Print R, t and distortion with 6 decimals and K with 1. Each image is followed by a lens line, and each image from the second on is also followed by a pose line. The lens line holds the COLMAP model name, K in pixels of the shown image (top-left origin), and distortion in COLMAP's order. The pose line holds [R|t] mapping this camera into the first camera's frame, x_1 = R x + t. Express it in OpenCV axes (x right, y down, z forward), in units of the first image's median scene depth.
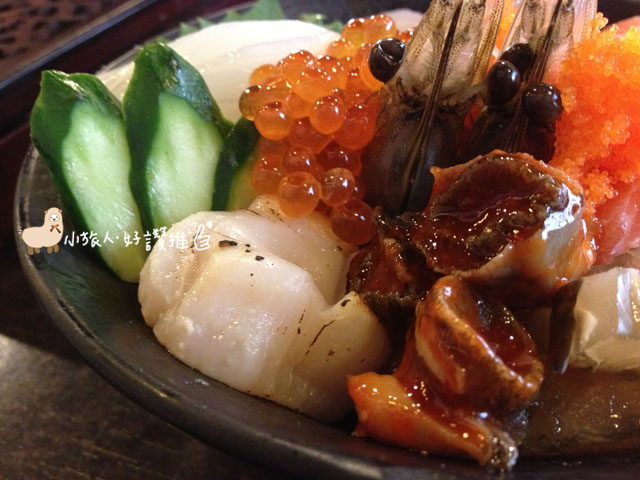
lens RADIAL K [[661.6, 0, 320.0], [0, 661.6, 240.0], [0, 0, 1]] dist [0.005187, -0.007920]
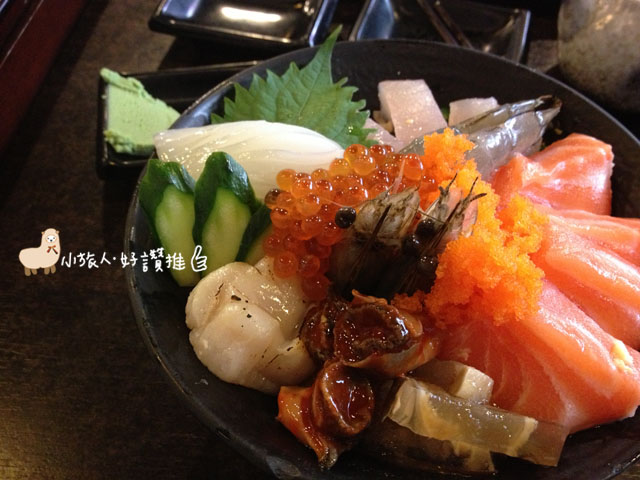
lens RADIAL K [[661.6, 0, 320.0], [0, 661.6, 240.0], [0, 0, 1]] dist [0.005187, -0.007920]
pose [[0.969830, 0.229579, -0.081997, 0.191406], [-0.197332, 0.936796, 0.288919, -0.702547], [0.143144, -0.264022, 0.953836, -0.633664]]
